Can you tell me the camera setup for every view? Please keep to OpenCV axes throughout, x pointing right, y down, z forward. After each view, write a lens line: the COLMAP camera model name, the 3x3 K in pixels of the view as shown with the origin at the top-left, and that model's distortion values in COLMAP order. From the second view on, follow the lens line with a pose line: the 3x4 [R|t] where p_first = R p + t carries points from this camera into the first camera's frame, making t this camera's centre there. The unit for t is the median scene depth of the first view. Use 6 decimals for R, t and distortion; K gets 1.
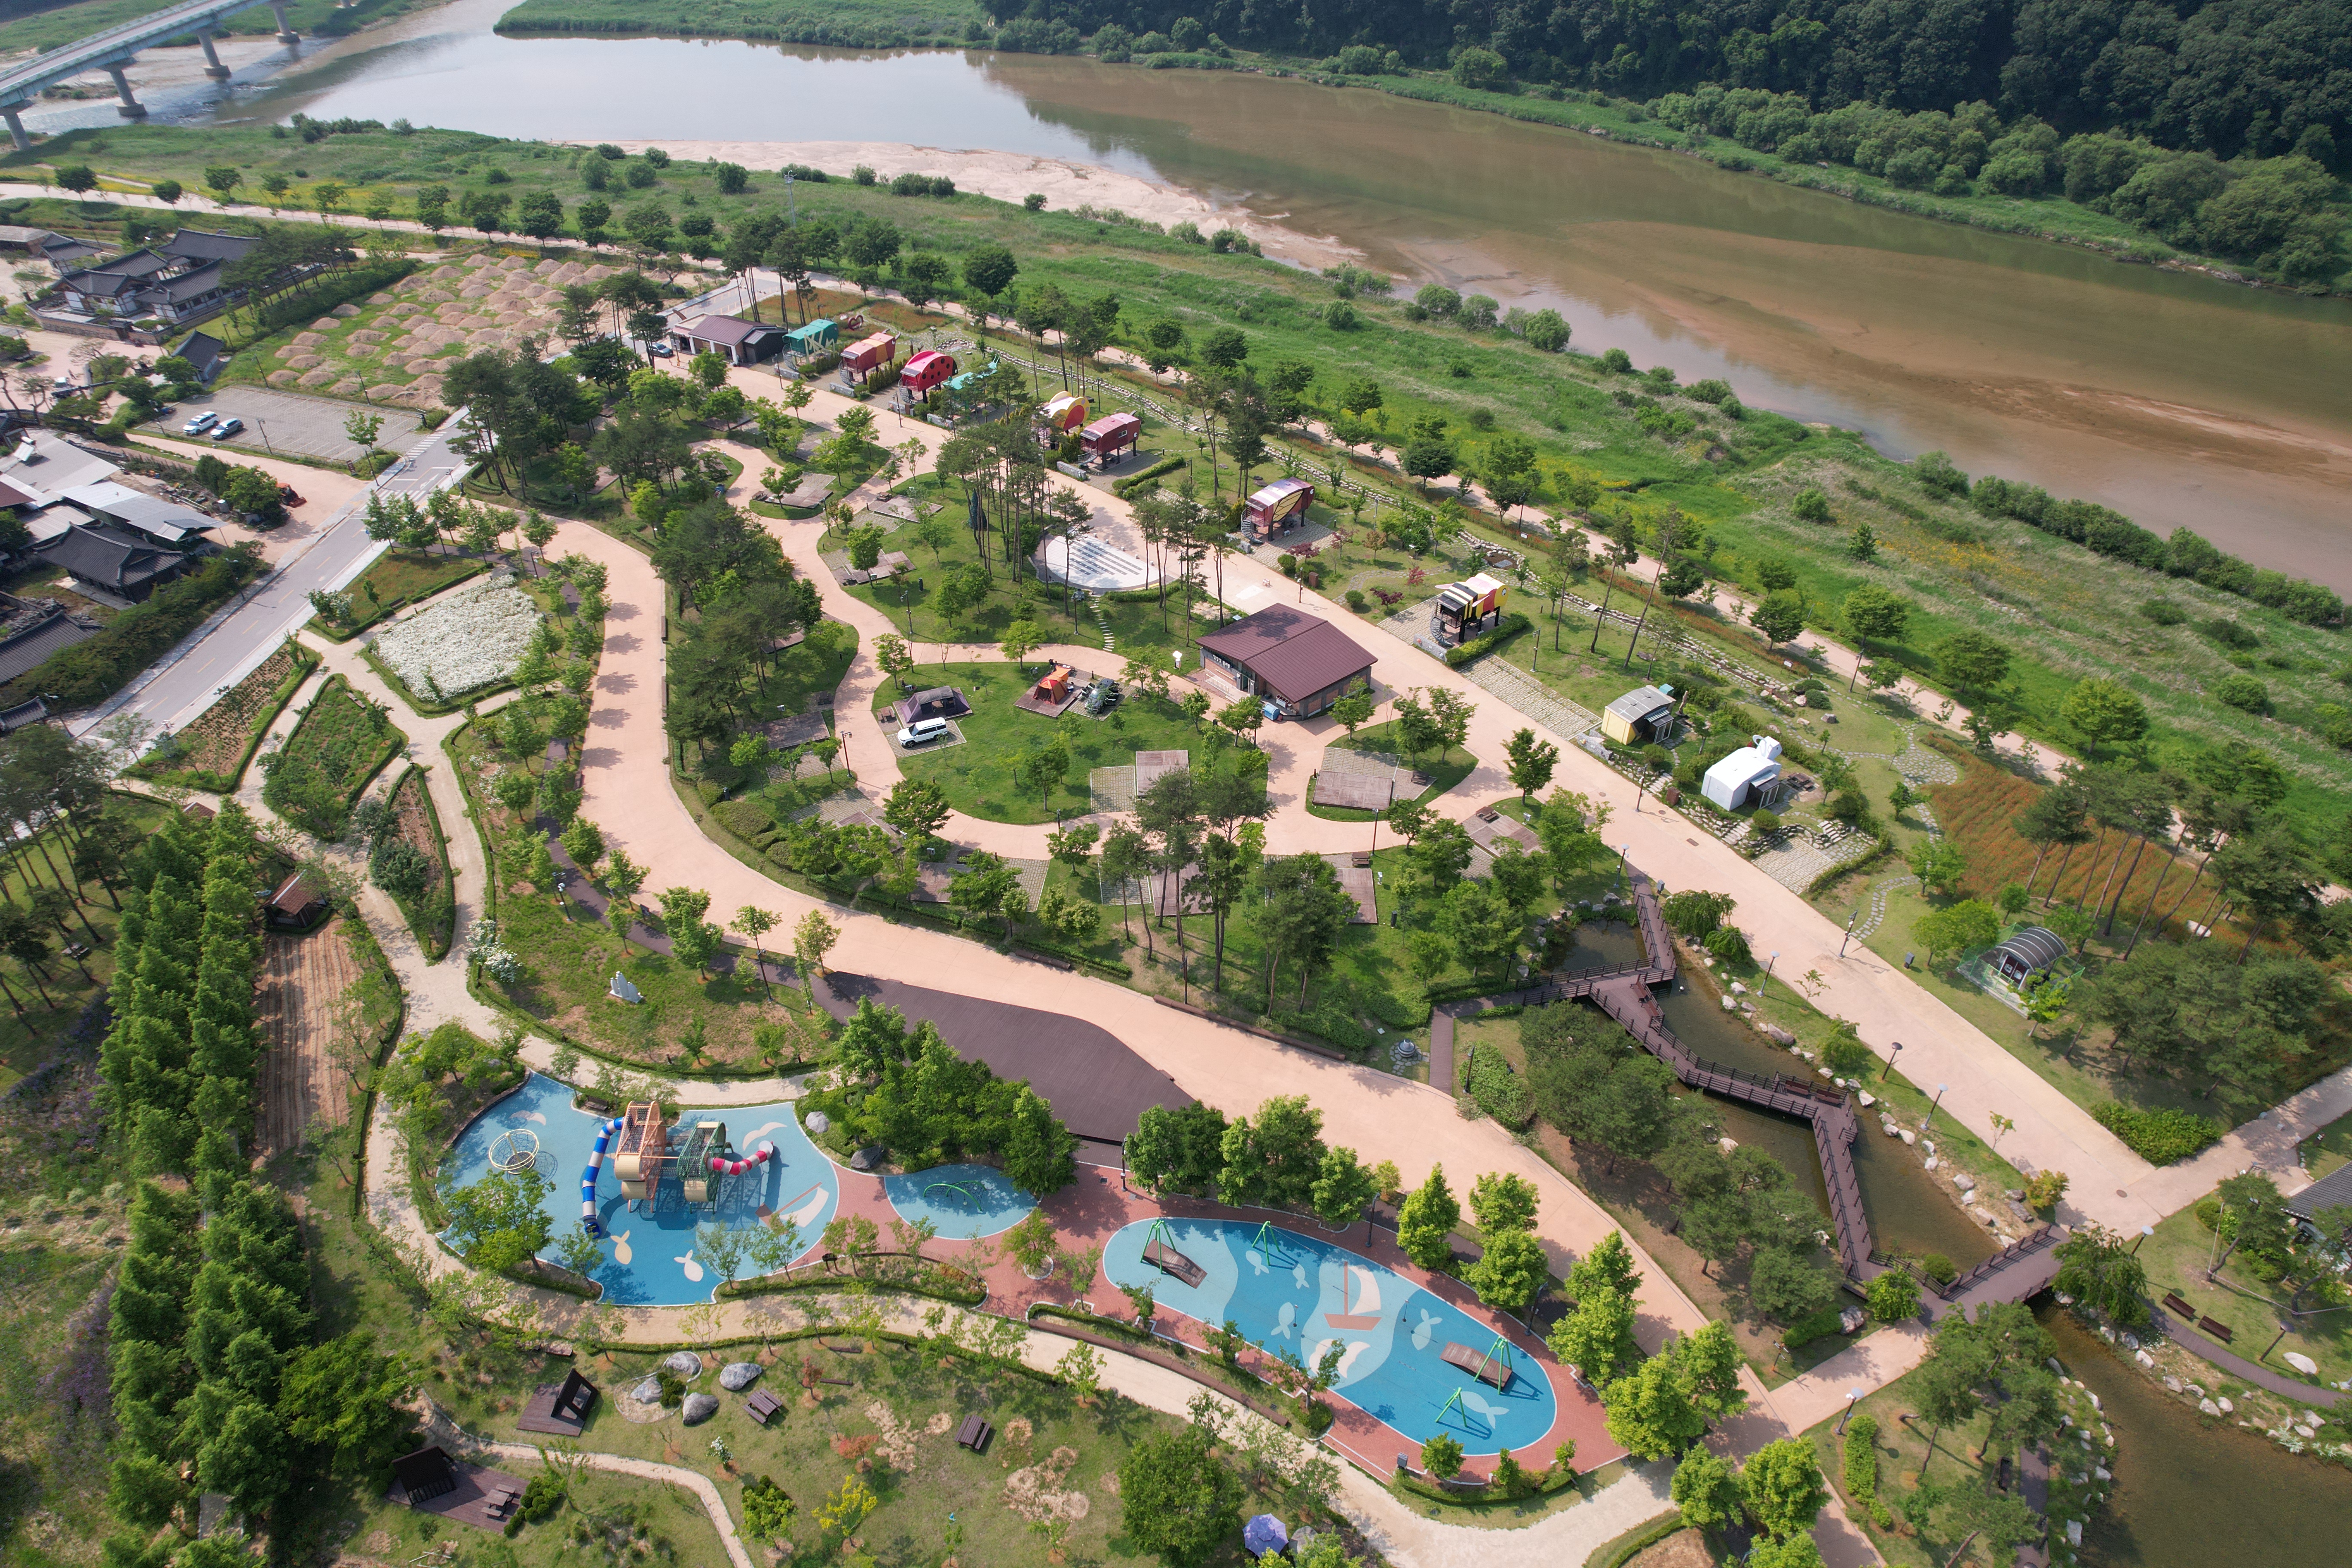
lens RADIAL K [[1495.6, 0, 1181.6], [0, 1495.6, 787.4], [0, 0, 1]] dist [-0.029655, -0.000012]
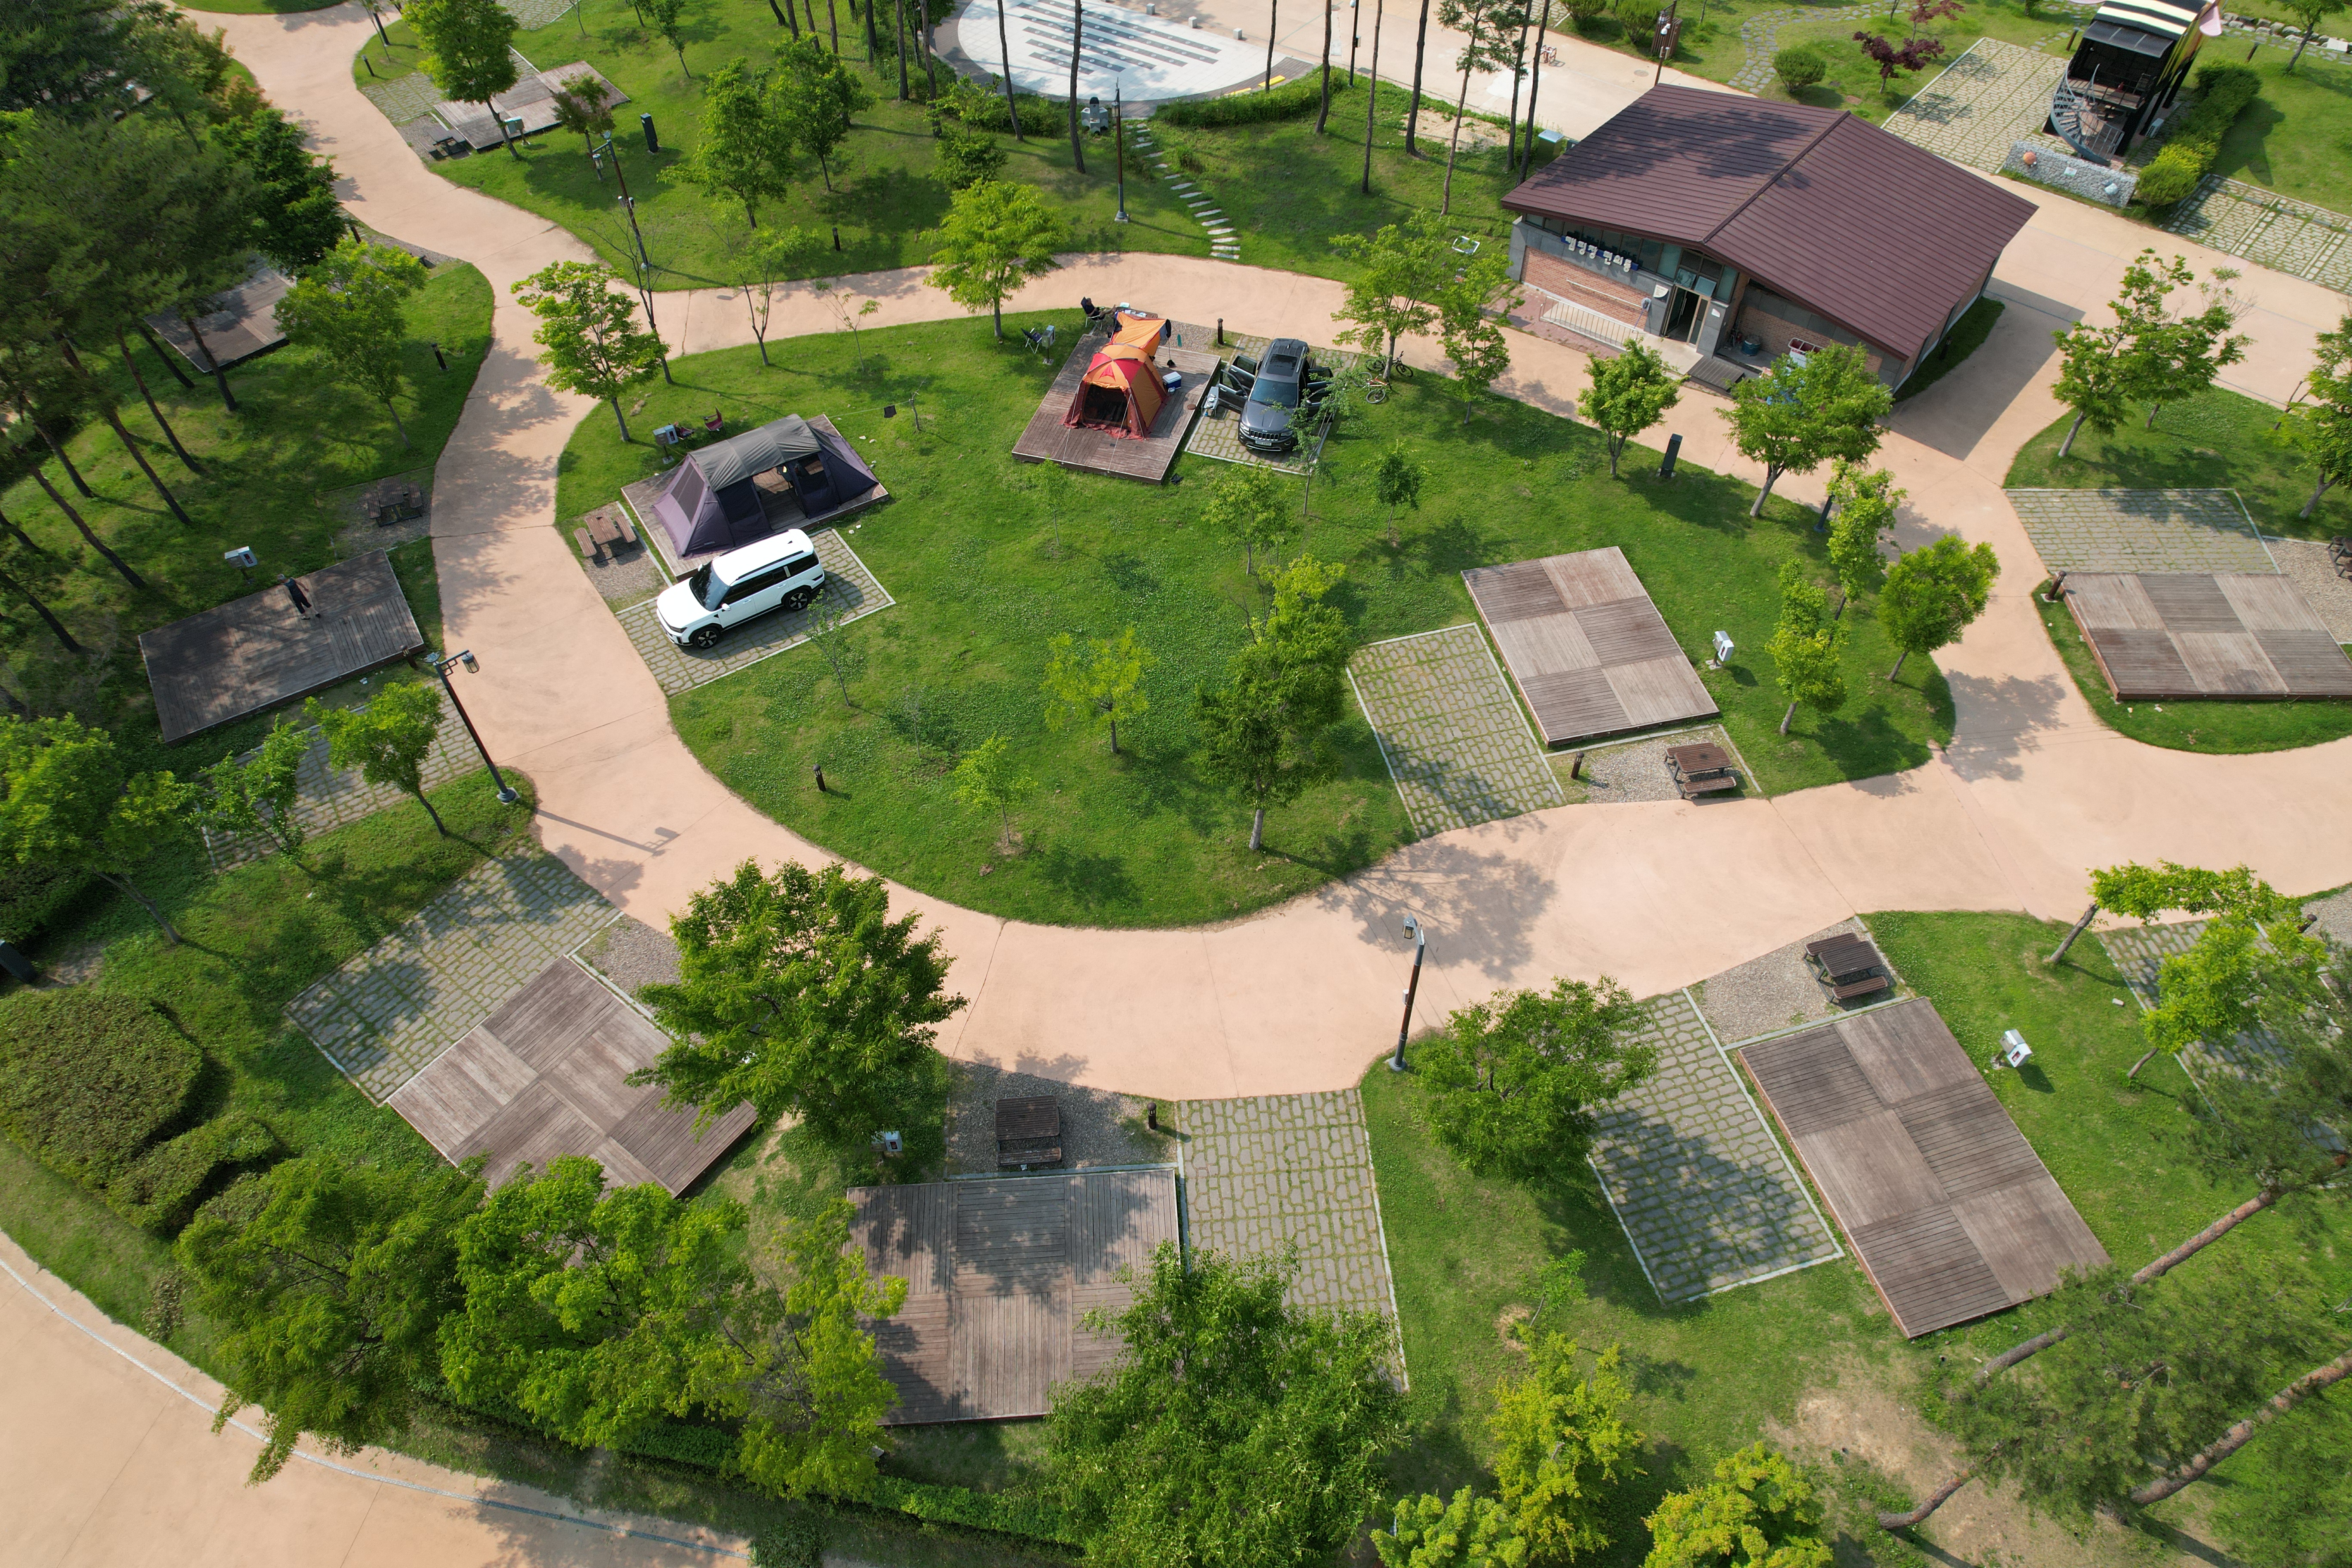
lens RADIAL K [[1495.6, 0, 1173.7], [0, 1495.6, 784.2], [0, 0, 1]] dist [-0.029655, -0.000012]
pose [[0.985207, -0.135972, 0.104299, -0.122414], [0.110687, 0.969553, 0.218440, -0.053419], [-0.130825, -0.203664, 0.970261, 0.679908]]
